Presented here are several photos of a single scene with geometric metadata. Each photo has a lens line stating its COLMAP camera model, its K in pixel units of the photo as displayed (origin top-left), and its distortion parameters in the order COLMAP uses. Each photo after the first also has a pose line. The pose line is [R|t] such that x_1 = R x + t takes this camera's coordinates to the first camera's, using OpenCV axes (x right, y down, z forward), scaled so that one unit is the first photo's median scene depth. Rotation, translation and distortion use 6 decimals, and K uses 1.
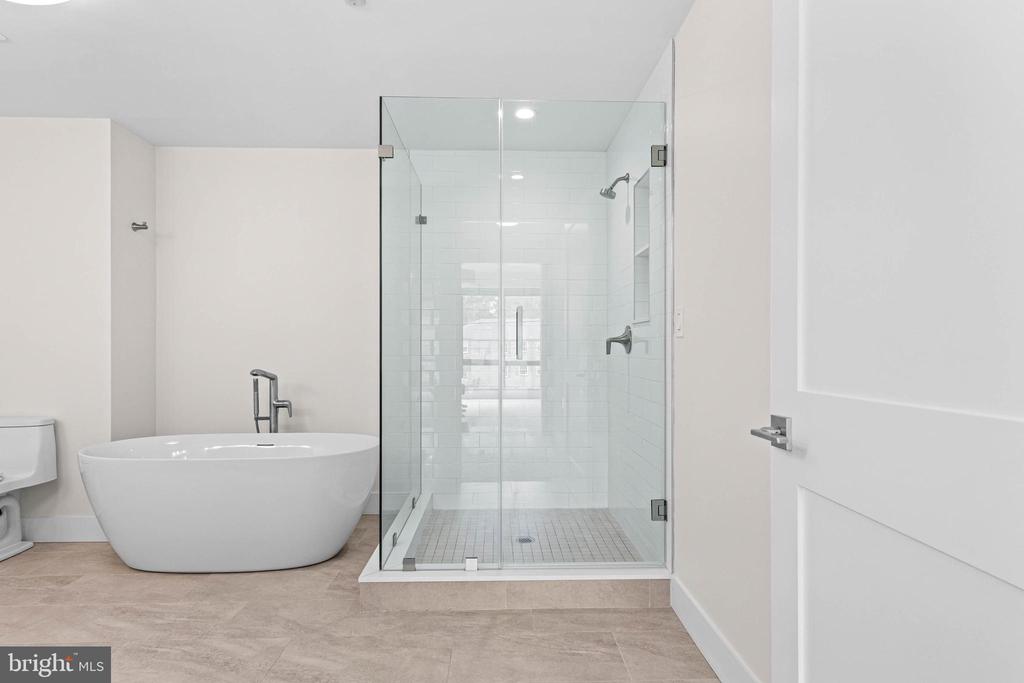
lens RADIAL K [[537.1, 0, 511.2], [0, 537.1, 345.9], [0, 0, 1]] dist [0.006473, 0.001148]
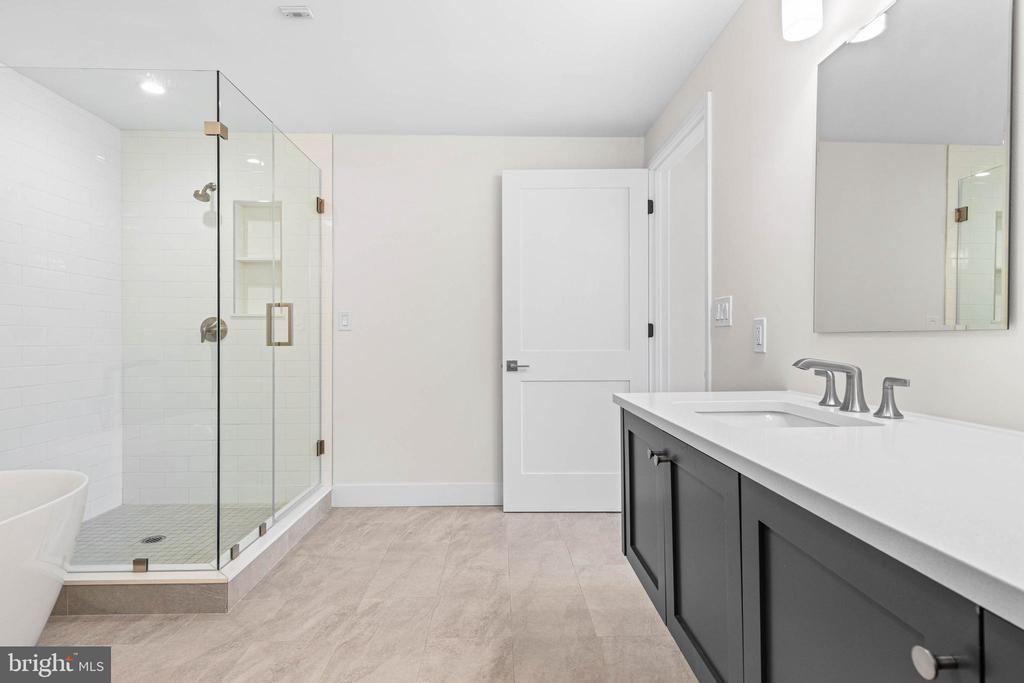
lens RADIAL K [[523.8, 0, 511.2], [0, 523.8, 340.4], [0, 0, 1]] dist [0.013663, -0.004731]
pose [[0.013204, -0.000106, 0.999913, -1.239531], [-0.008297, 0.999966, 0.000215, 0.006767], [-0.999878, -0.008299, 0.013202, 0.498864]]
